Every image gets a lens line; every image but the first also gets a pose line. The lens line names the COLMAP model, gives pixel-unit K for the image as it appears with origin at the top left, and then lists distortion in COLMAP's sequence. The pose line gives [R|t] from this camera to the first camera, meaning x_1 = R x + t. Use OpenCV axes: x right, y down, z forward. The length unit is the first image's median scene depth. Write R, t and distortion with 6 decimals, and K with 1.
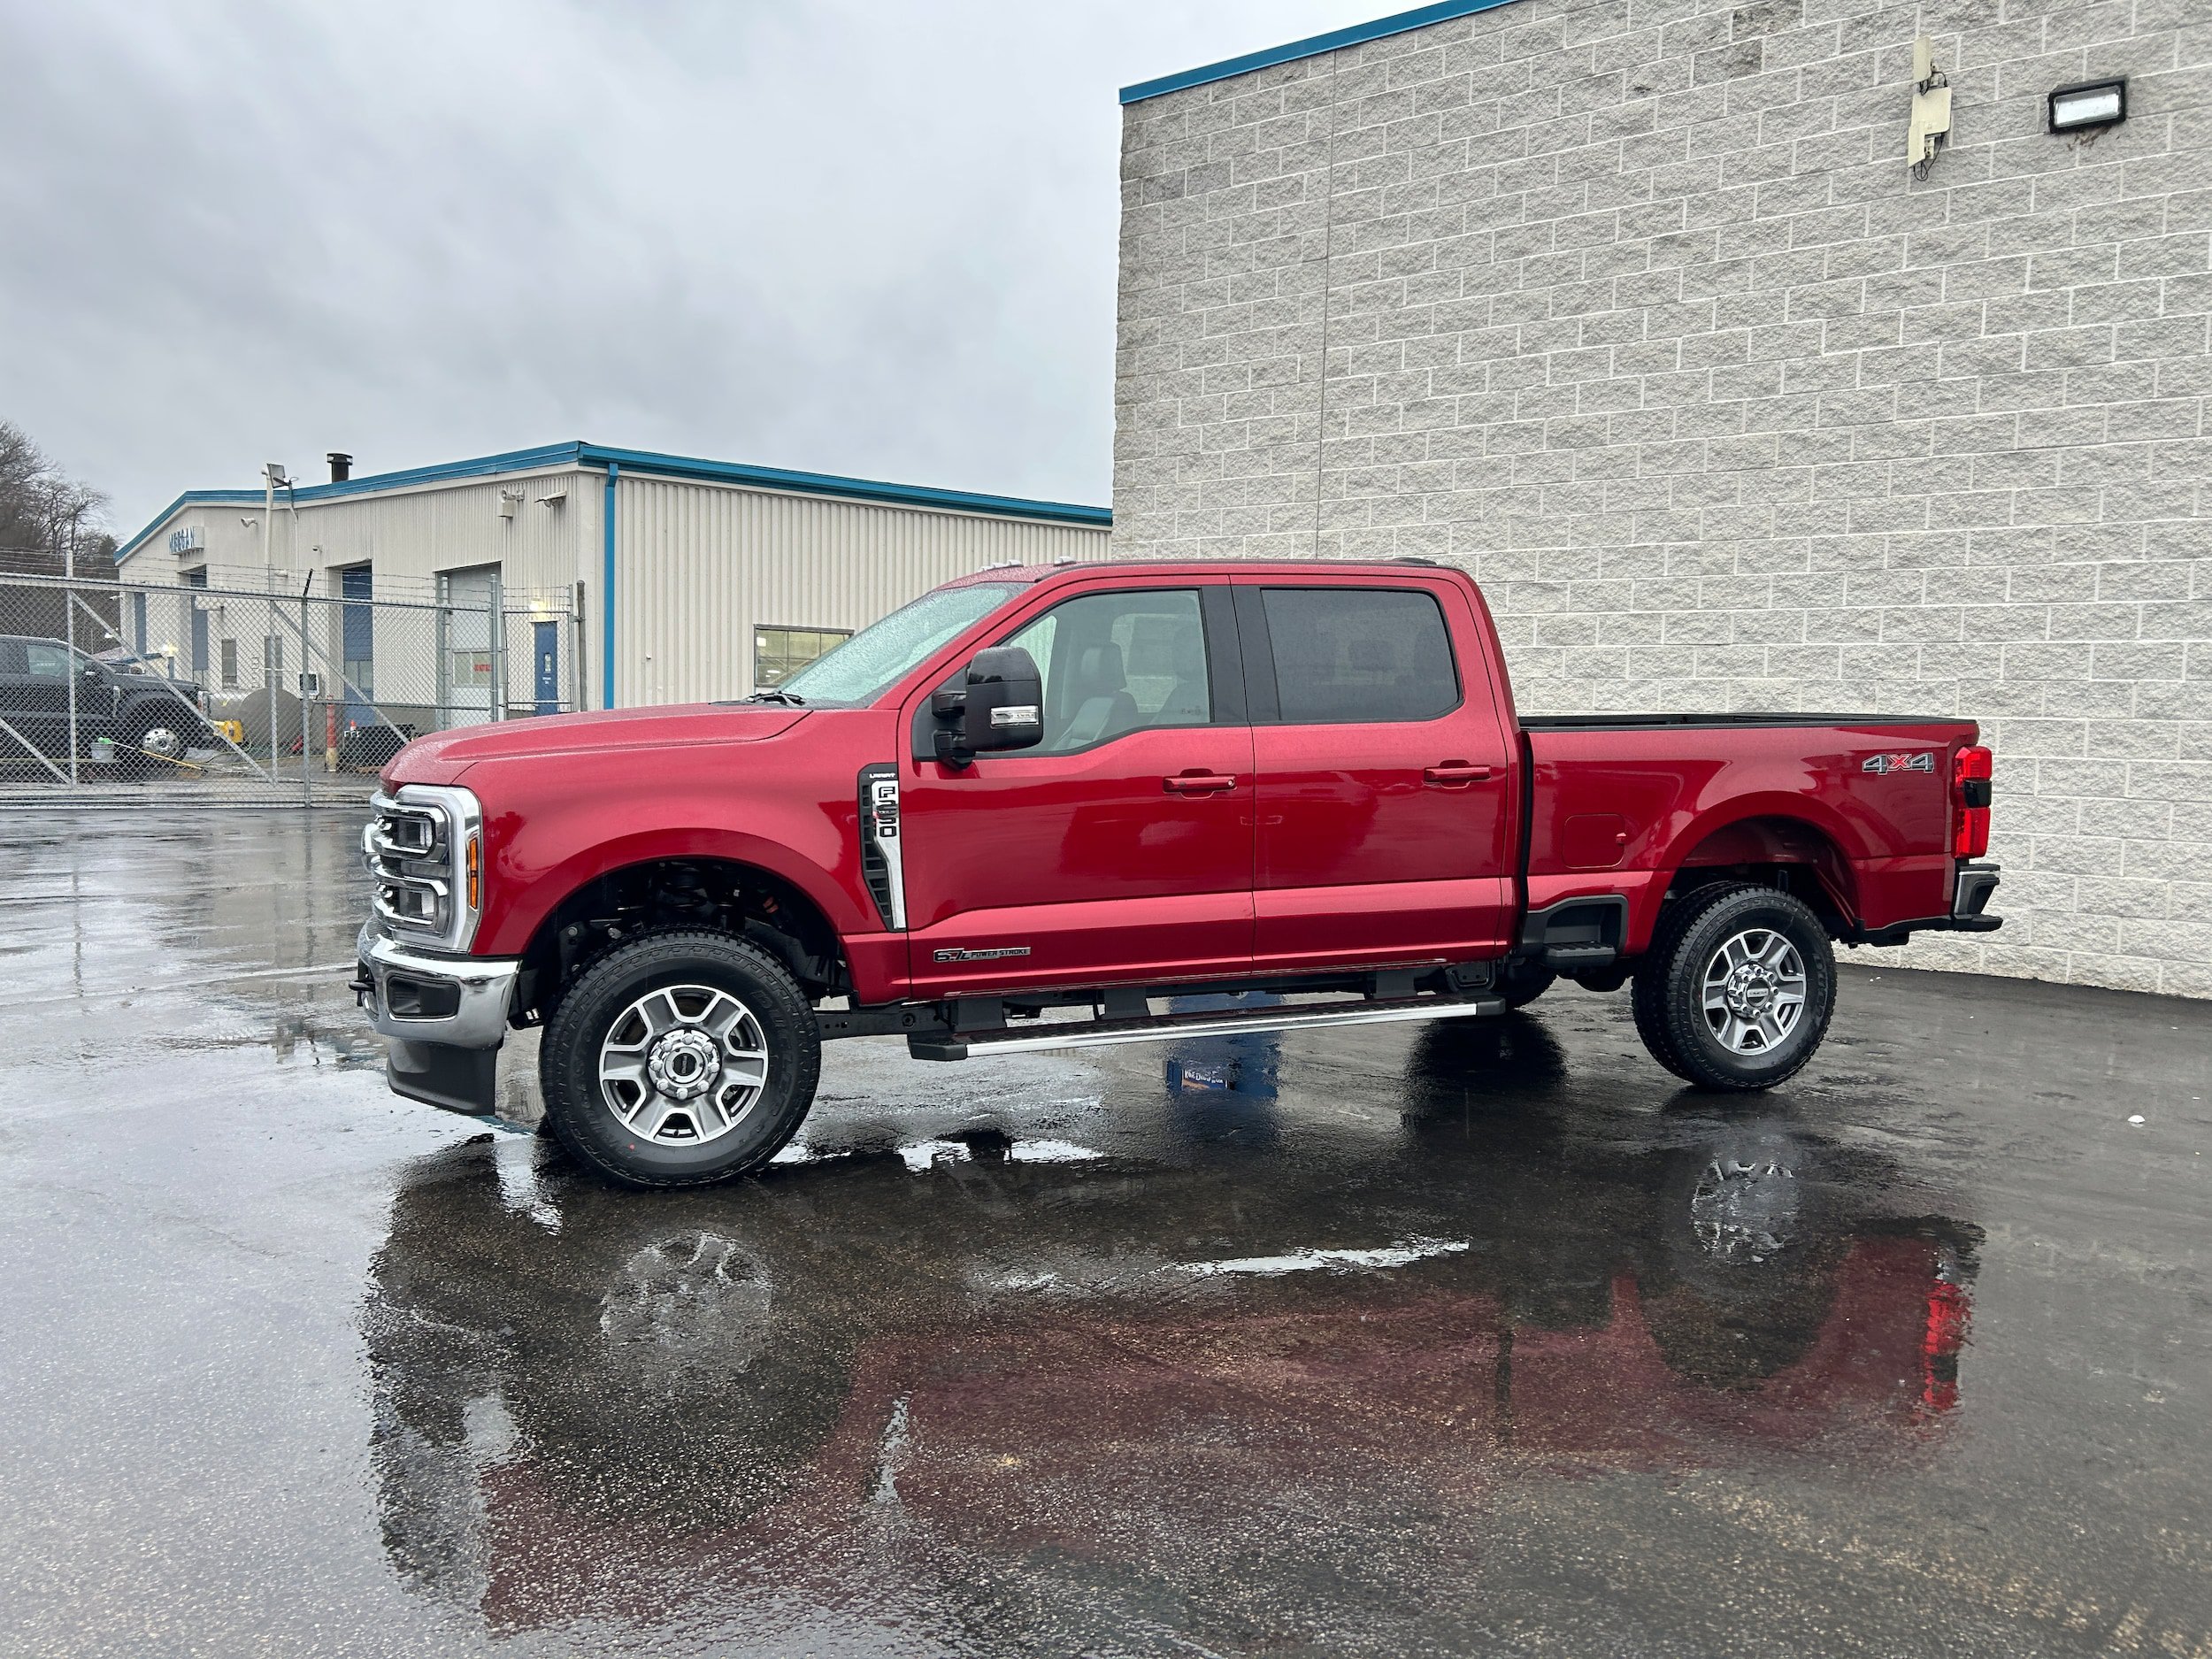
lens RADIAL K [[1661.1, 0, 1112.2], [0, 1661.1, 837.1], [0, 0, 1]] dist [0.042936, -0.040751]
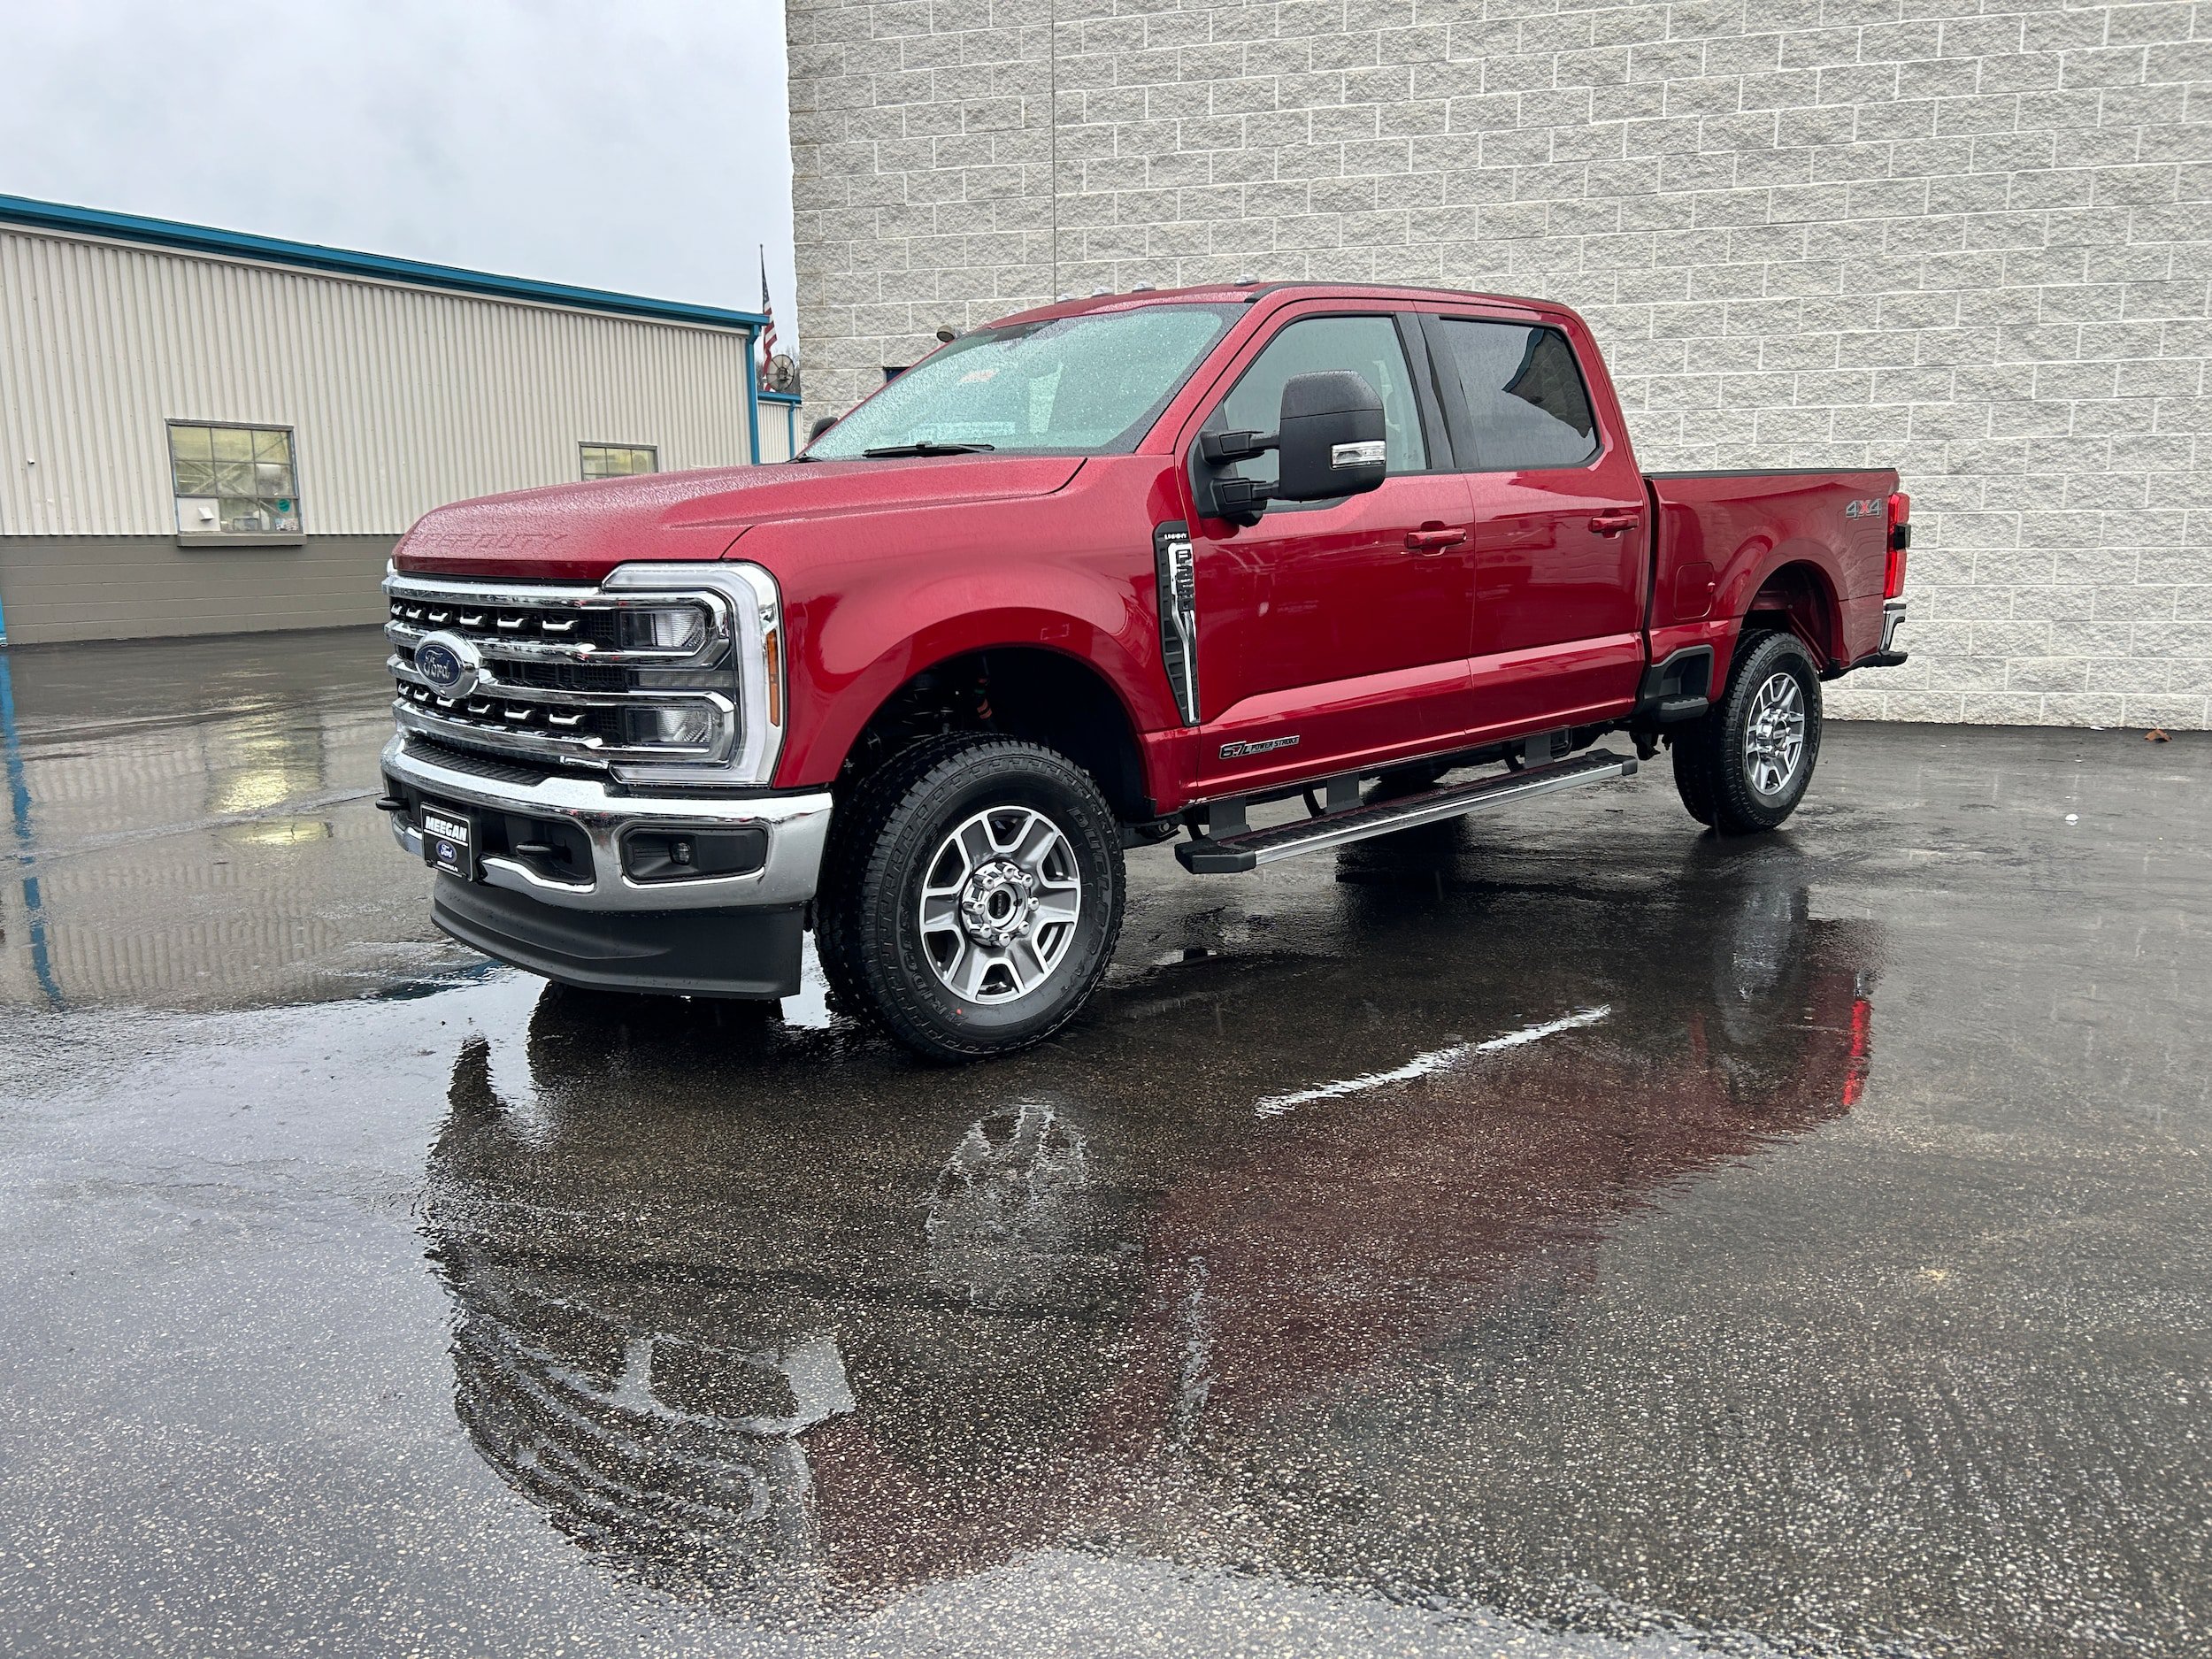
lens RADIAL K [[1658.5, 0, 1106.2], [0, 1658.5, 832.8], [0, 0, 1]] dist [0.034461, -0.023255]
pose [[0.923780, -0.095930, 0.370713, -0.269746], [0.056204, 0.991594, 0.116541, 0.006217], [-0.378777, -0.086823, 0.921406, 0.133937]]
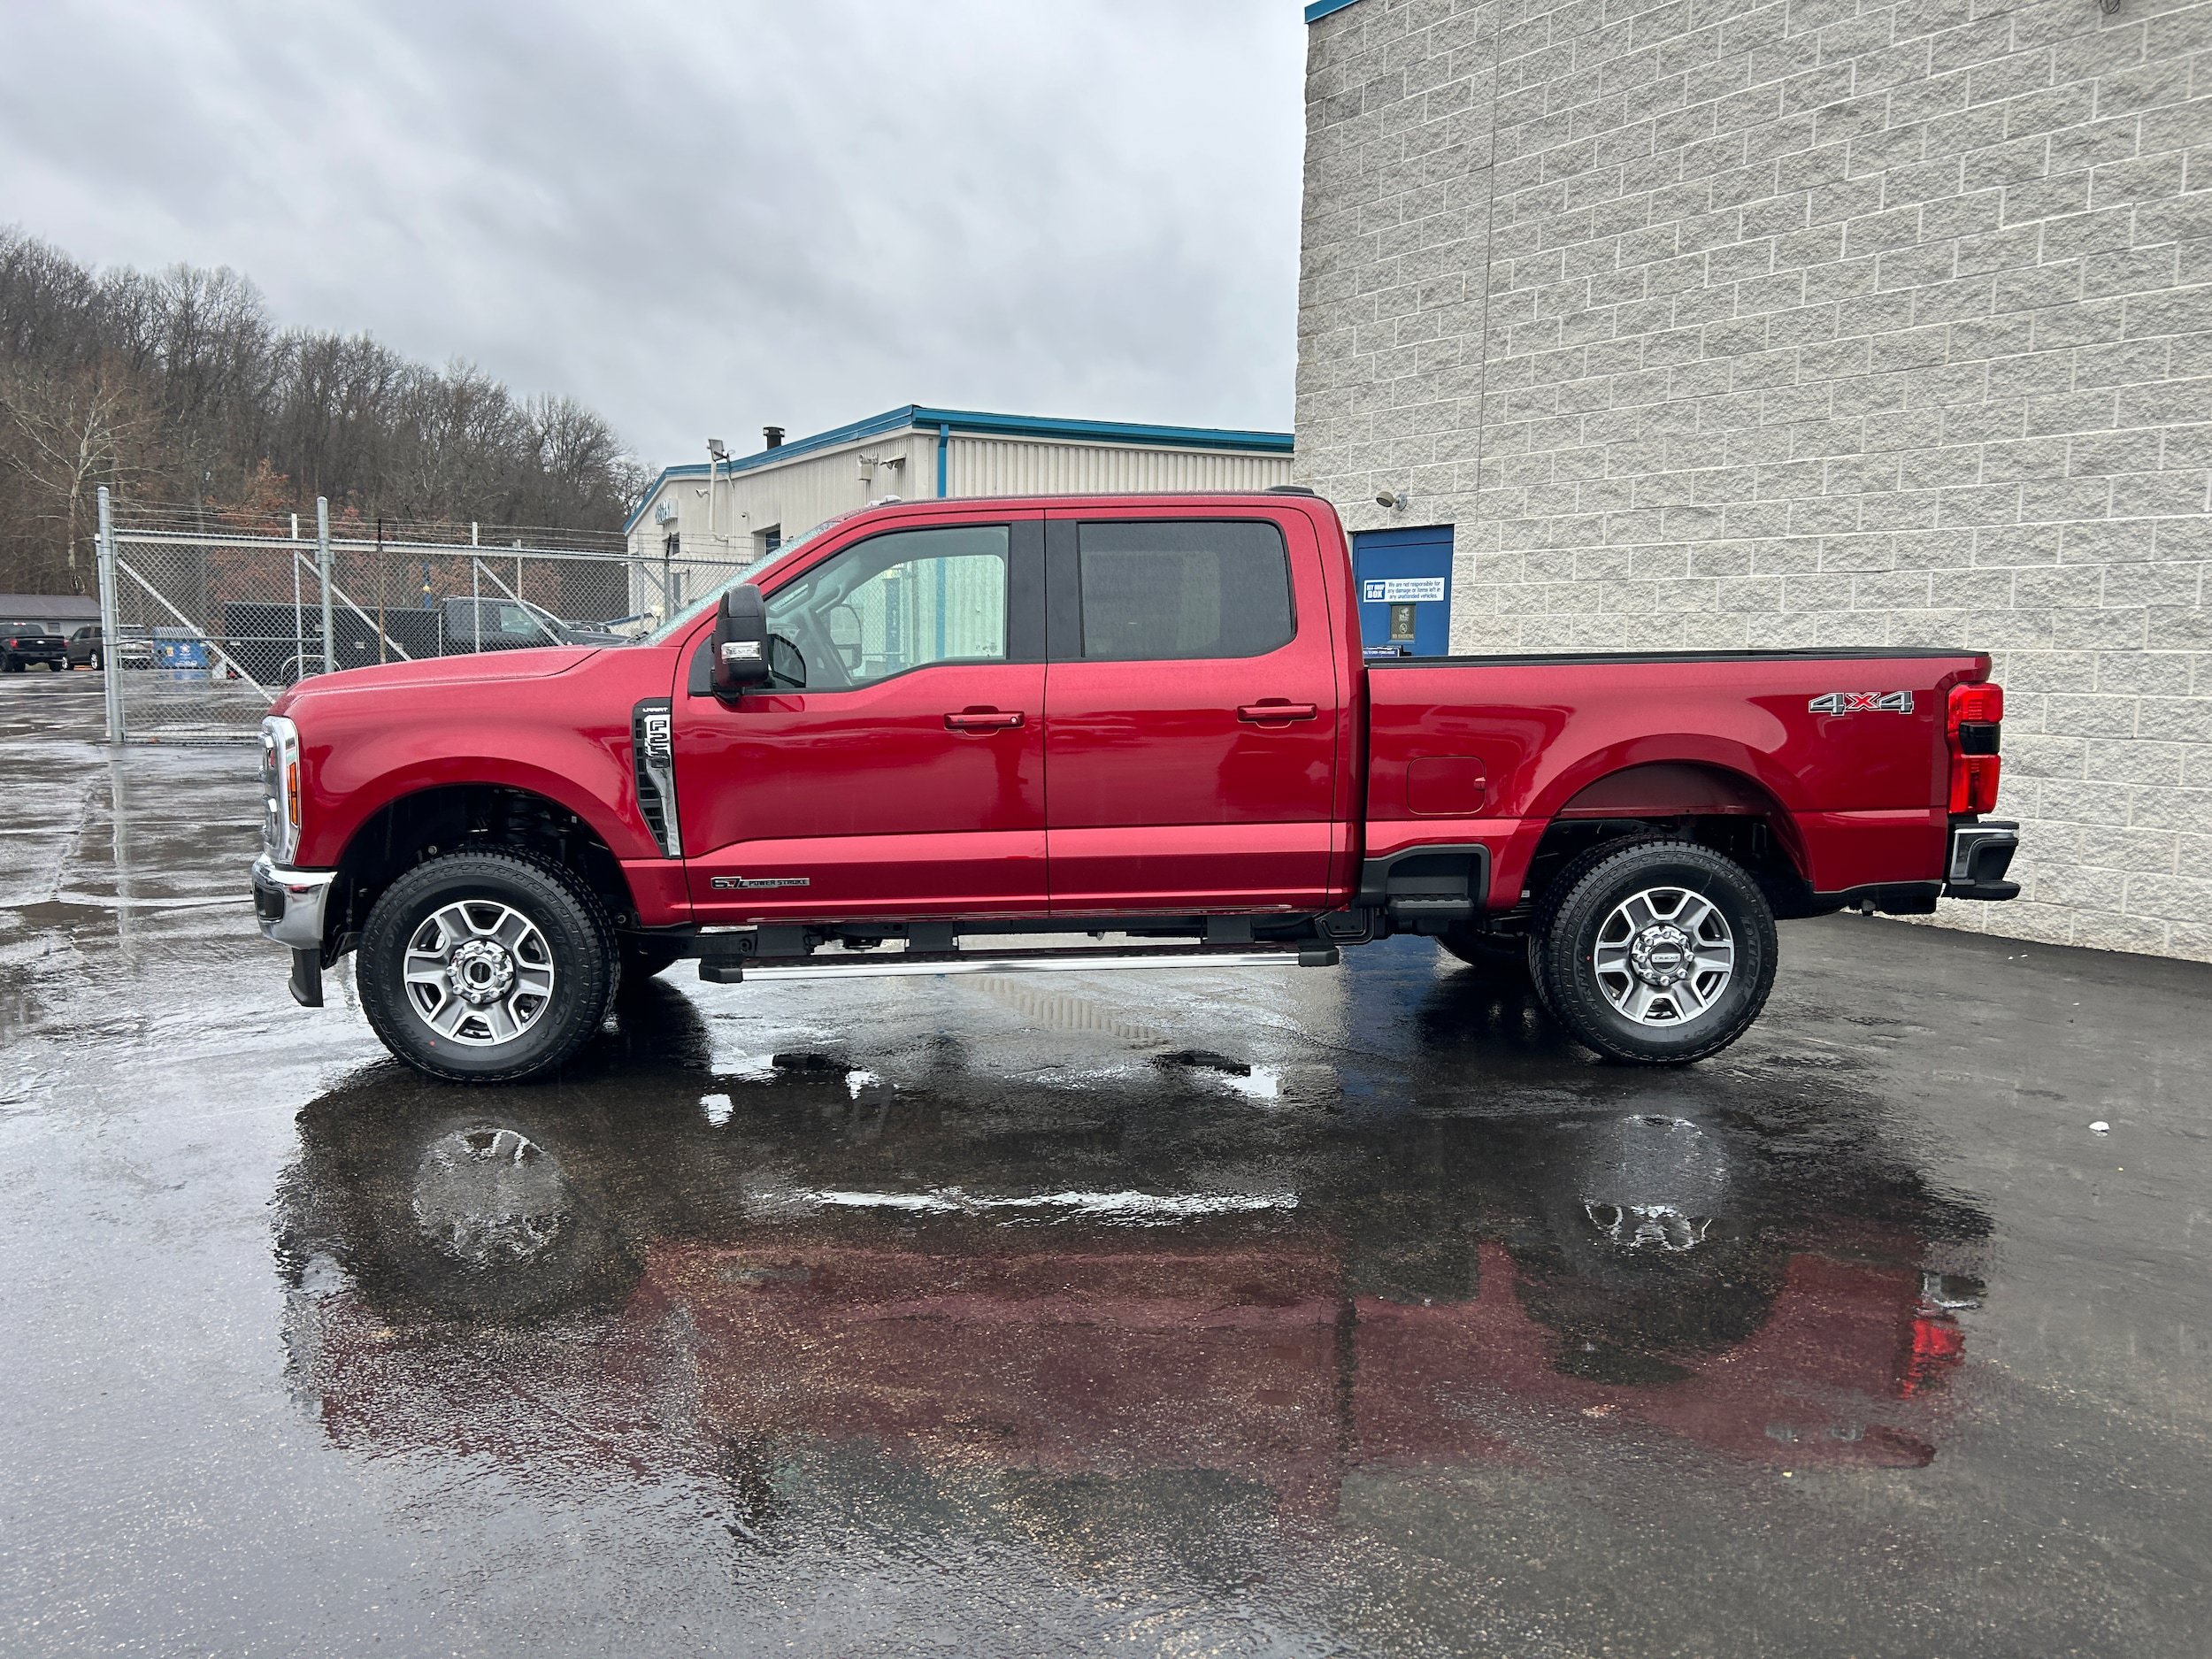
lens RADIAL K [[1655.2, 0, 1100.3], [0, 1655.2, 843.6], [0, 0, 1]] dist [0.045789, -0.052742]
pose [[0.955909, 0.026059, -0.292506, 0.242537], [-0.016018, 0.999199, 0.036672, 0.002473], [0.293227, -0.030369, 0.955560, 0.037838]]
